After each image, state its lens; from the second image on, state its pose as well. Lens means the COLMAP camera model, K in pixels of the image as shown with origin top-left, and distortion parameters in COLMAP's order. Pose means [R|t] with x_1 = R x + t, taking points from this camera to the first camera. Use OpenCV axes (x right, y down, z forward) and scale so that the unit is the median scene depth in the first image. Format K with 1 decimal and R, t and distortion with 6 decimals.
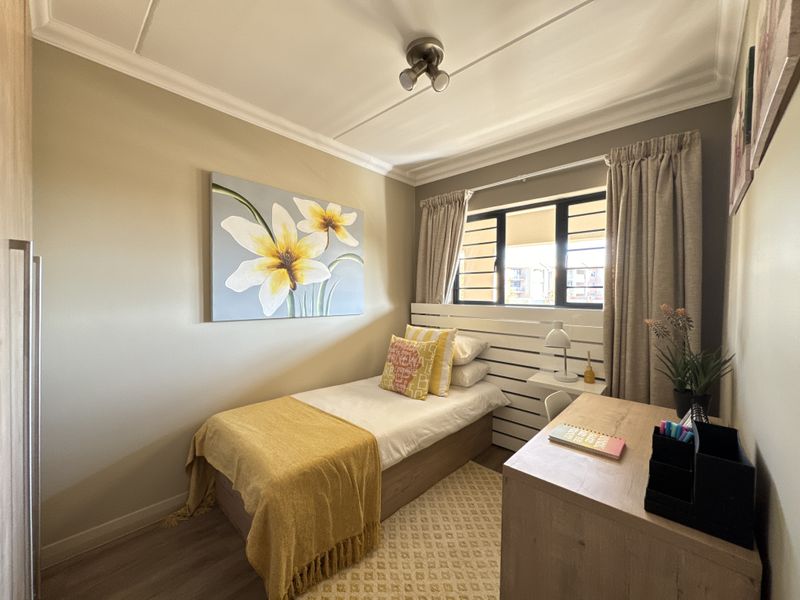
lens RADIAL K [[319.4, 0, 399.3], [0, 319.4, 299.0], [0, 0, 1]] dist [-0.001832, 0.000022]
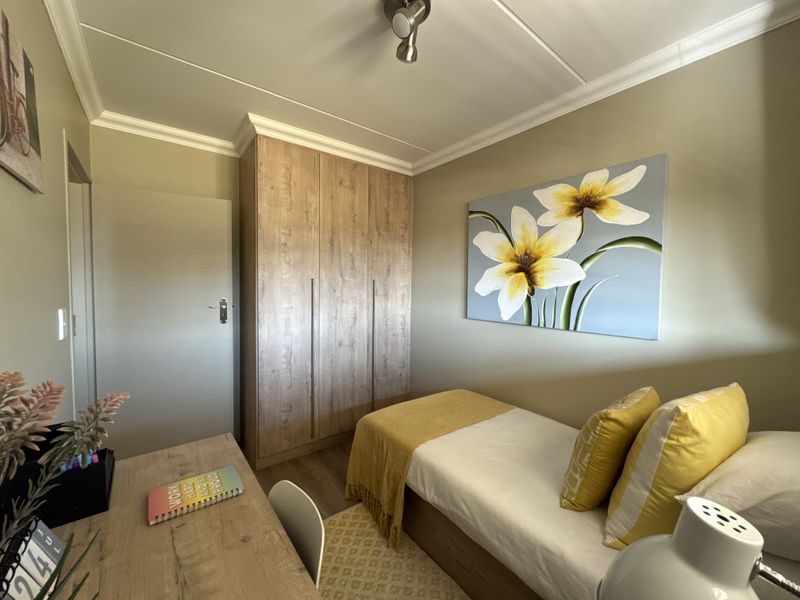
lens RADIAL K [[319.4, 0, 399.3], [0, 319.4, 299.0], [0, 0, 1]] dist [-0.001832, 0.000022]
pose [[-0.166189, 0.028429, -0.985684, 0.623746], [-0.030198, 0.998969, 0.033904, -0.036801], [0.985631, 0.035400, -0.165159, 0.792457]]
